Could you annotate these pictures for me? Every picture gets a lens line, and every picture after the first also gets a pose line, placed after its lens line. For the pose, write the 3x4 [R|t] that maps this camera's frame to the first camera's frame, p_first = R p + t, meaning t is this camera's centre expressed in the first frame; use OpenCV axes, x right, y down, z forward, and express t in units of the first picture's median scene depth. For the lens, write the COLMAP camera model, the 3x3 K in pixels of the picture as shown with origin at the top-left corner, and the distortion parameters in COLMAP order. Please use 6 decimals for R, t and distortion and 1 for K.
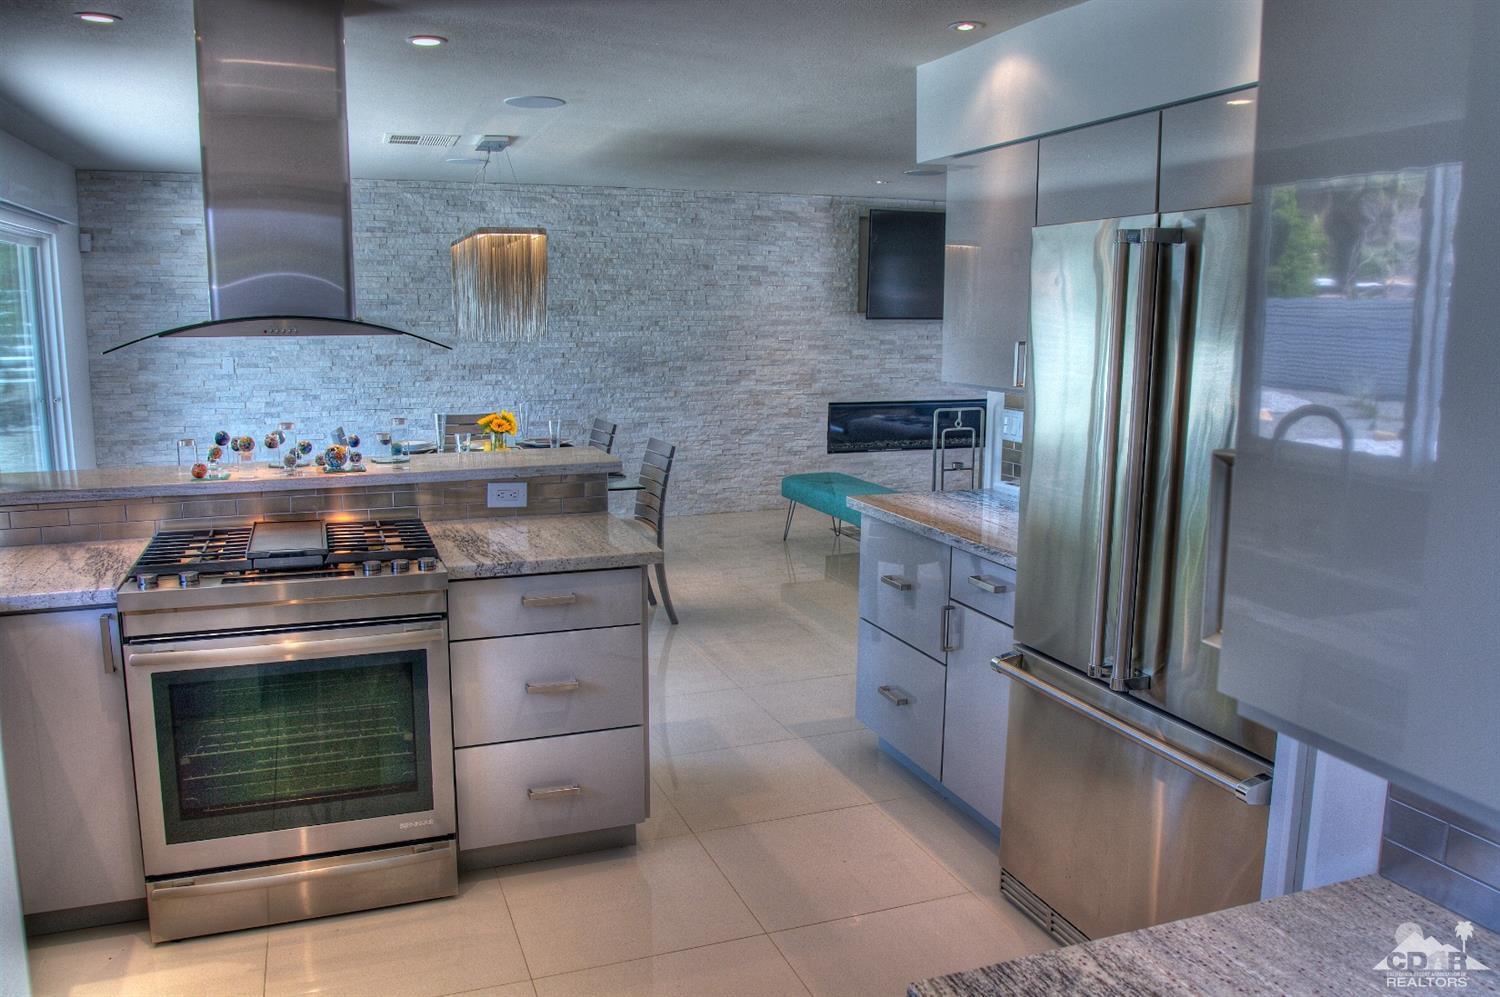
lens RADIAL K [[1128.4, 0, 743.0], [0, 1128.4, 488.9], [0, 0, 1]] dist [-0.069589, 0.036622]
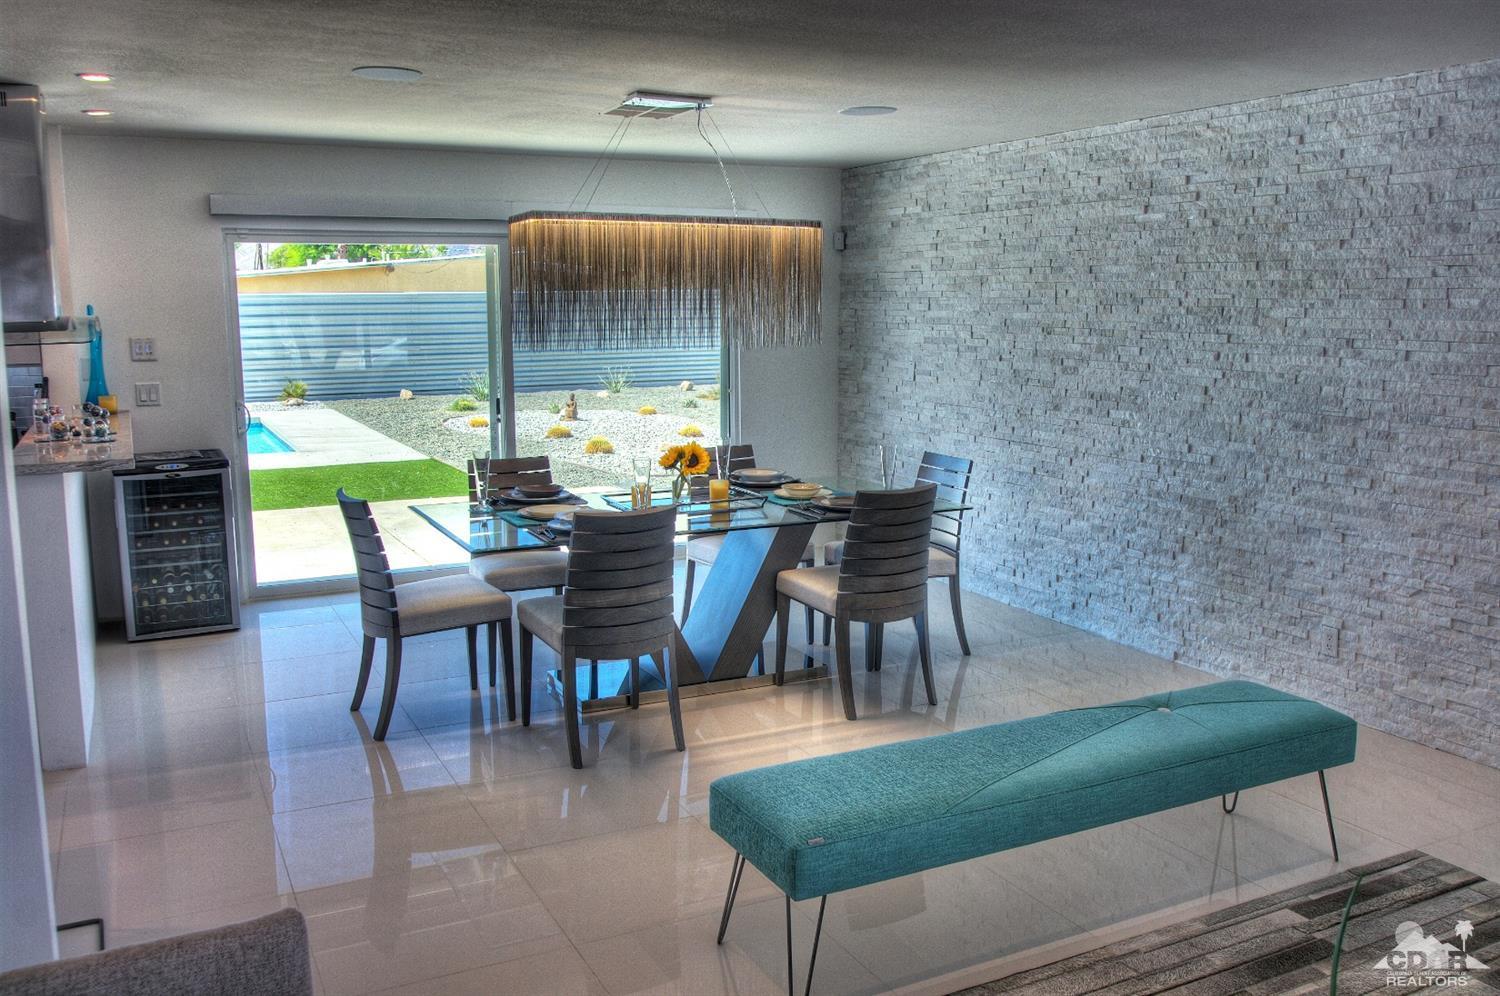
lens RADIAL K [[1246.4, 0, 749.4], [0, 1246.4, 493.3], [0, 0, 1]] dist [-0.038150, 0.009289]
pose [[0.115458, 0.148071, -0.982214, 0.463069], [-0.161163, 0.978517, 0.128570, -0.109054], [0.980151, 0.143452, 0.136842, 0.667840]]
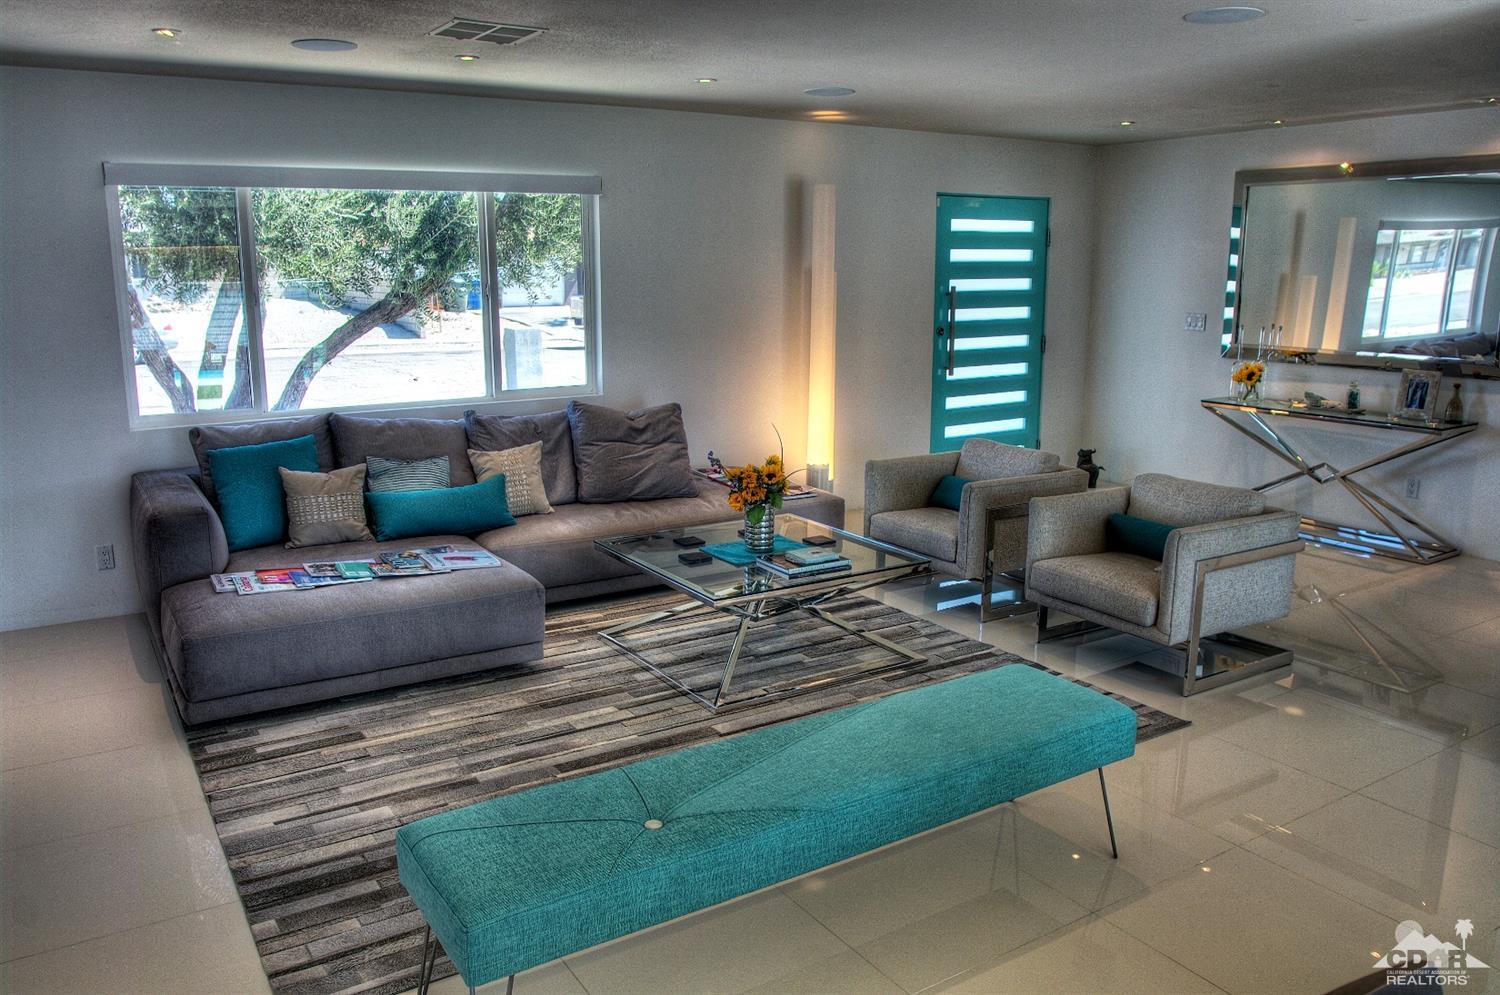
lens RADIAL K [[1128.4, 0, 738.7], [0, 1128.4, 501.0], [0, 0, 1]] dist [-0.069589, 0.036622]
pose [[-0.202515, -0.210694, 0.956345, -0.192698], [0.154825, 0.957409, 0.243714, -0.148115], [-0.966963, 0.197422, -0.161269, 0.886522]]
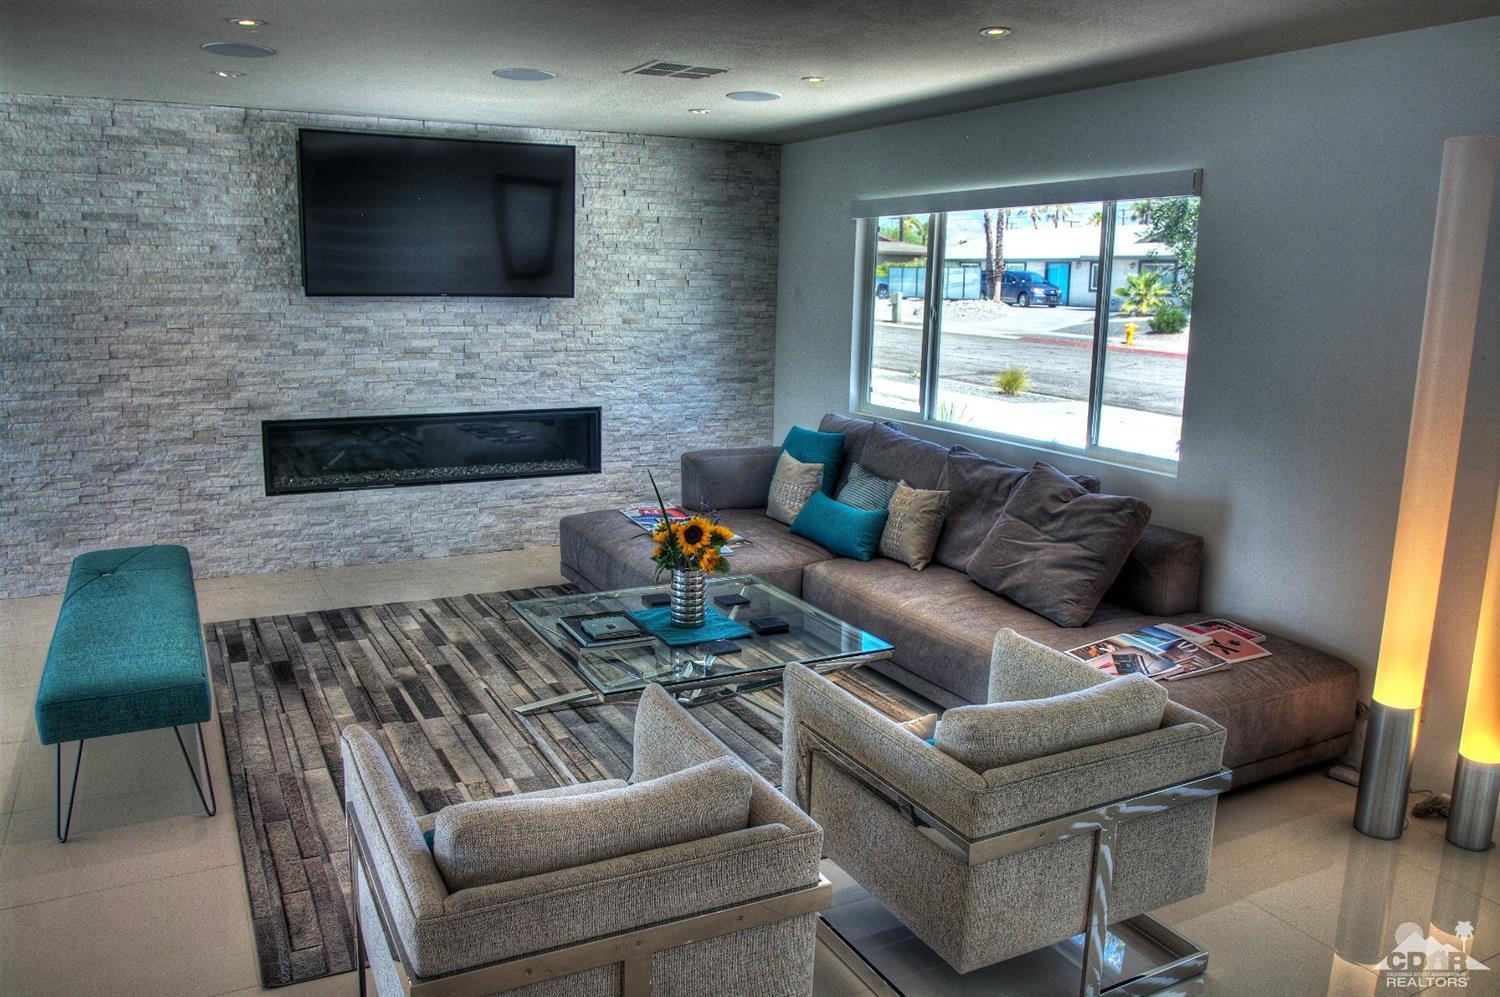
lens RADIAL K [[1128.4, 0, 737.2], [0, 1128.4, 494.3], [0, 0, 1]] dist [-0.069589, 0.036622]
pose [[0.992609, -0.011709, 0.120791, 0.298149], [0.008010, 0.999485, 0.031059, -0.055089], [-0.121092, -0.029862, 0.992192, 0.329029]]
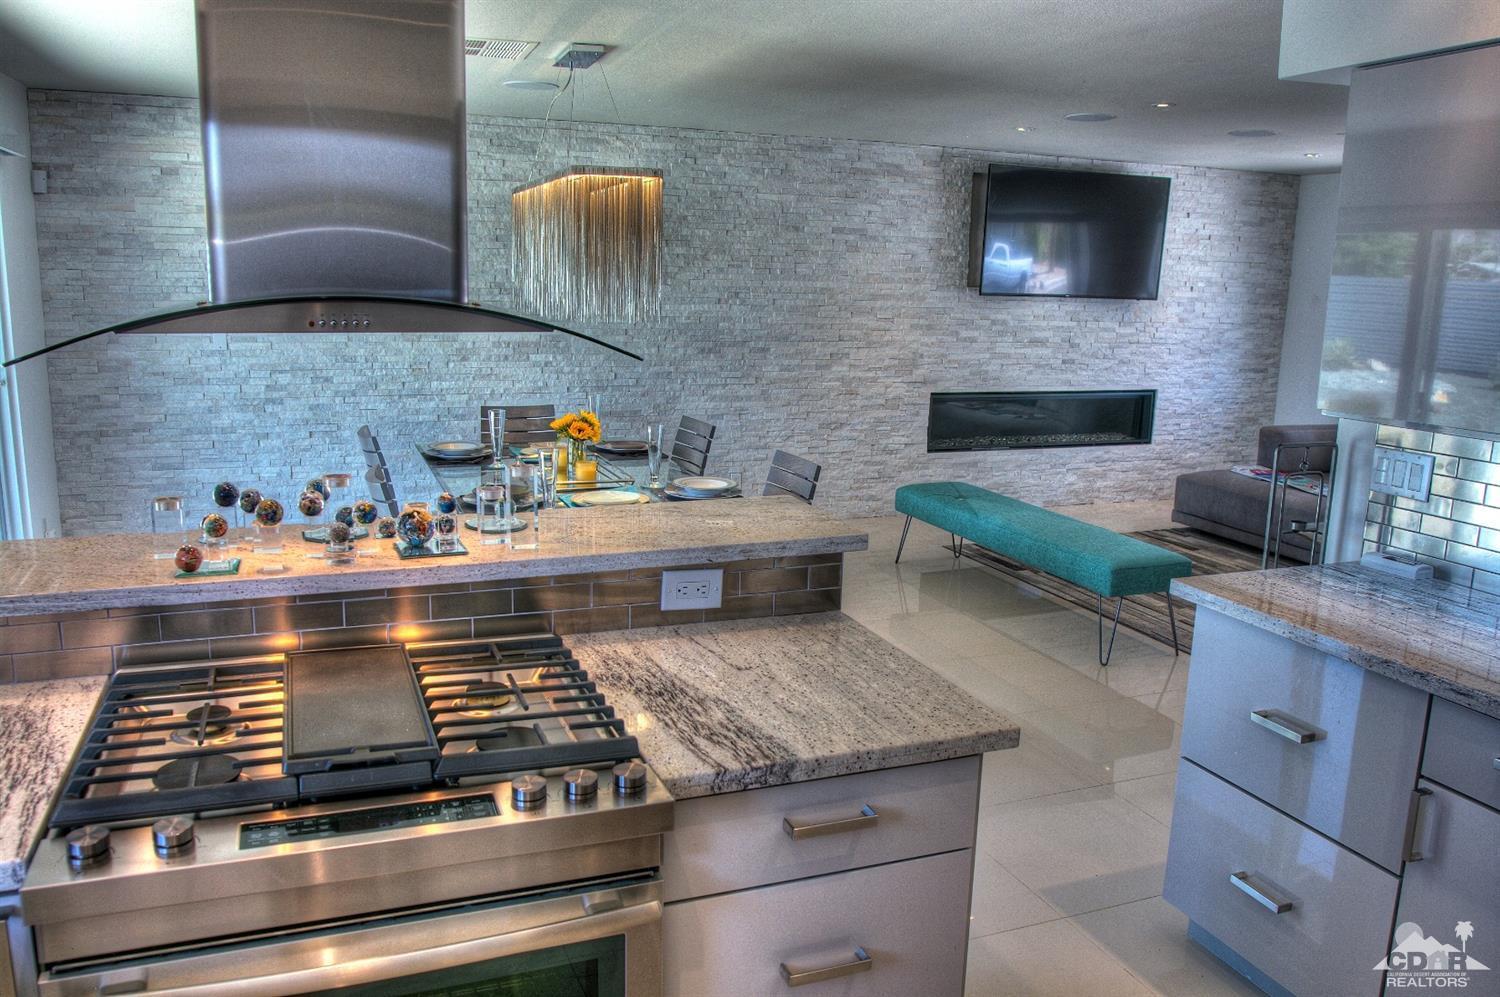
lens RADIAL K [[1128.4, 0, 742.9], [0, 1128.4, 492.9], [0, 0, 1]] dist [-0.069589, 0.036622]
pose [[0.999765, 0.016806, 0.013668, -0.081806], [-0.017264, 0.999271, 0.034057, -0.029676], [-0.013085, -0.034285, 0.999326, 0.164036]]
